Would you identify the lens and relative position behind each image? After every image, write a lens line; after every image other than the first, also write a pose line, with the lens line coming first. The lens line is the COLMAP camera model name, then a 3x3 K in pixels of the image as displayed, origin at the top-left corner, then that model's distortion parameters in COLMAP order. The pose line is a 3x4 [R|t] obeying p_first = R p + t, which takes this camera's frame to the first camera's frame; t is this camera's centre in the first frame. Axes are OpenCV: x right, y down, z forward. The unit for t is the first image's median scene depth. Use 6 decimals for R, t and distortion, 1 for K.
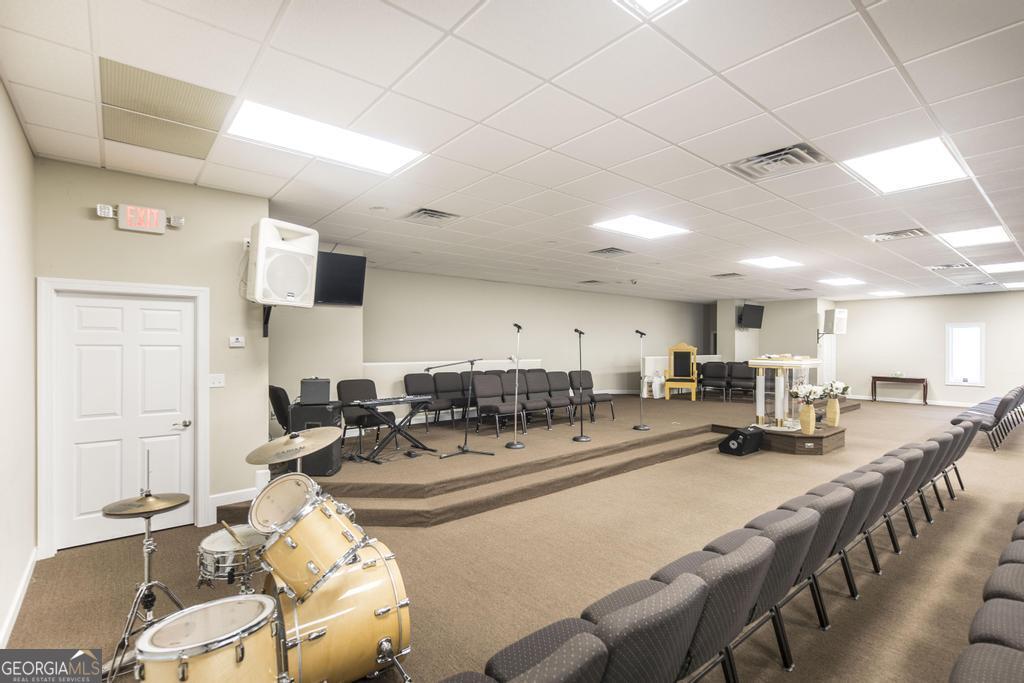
lens RADIAL K [[472.3, 0, 513.6], [0, 472.3, 342.7], [0, 0, 1]] dist [-0.009086, -0.000662]
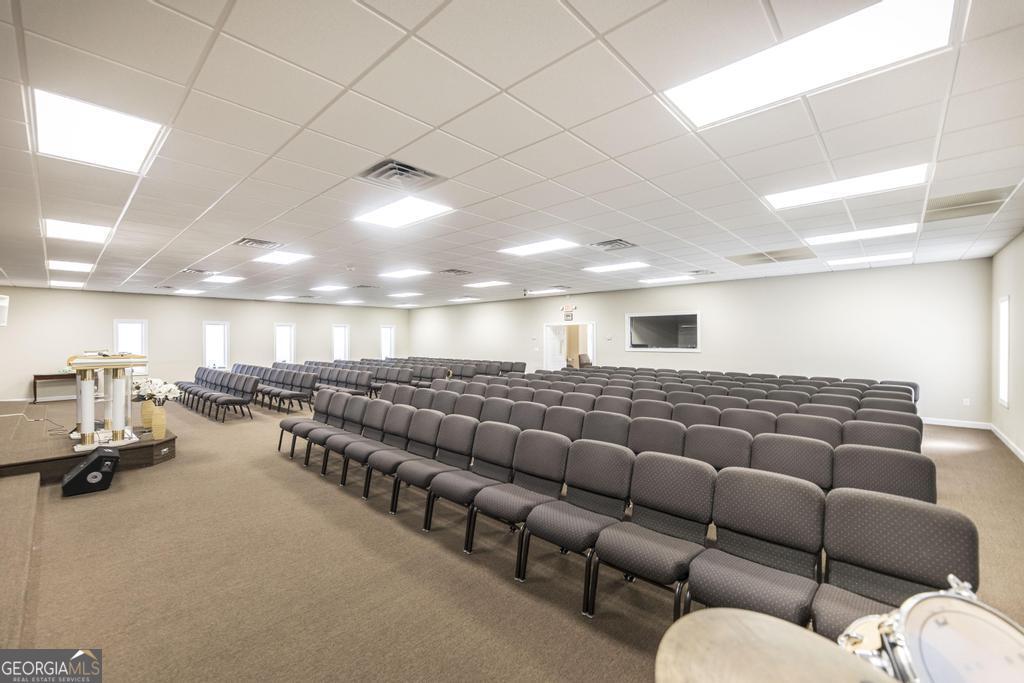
lens RADIAL K [[418.0, 0, 511.8], [0, 418.0, 340.4], [0, 0, 1]] dist [-0.001969, -0.000510]
pose [[-0.124424, -0.004936, 0.992217, -0.127326], [-0.003576, 0.999983, 0.004526, 0.000743], [-0.992223, -0.002985, -0.124439, 0.235168]]
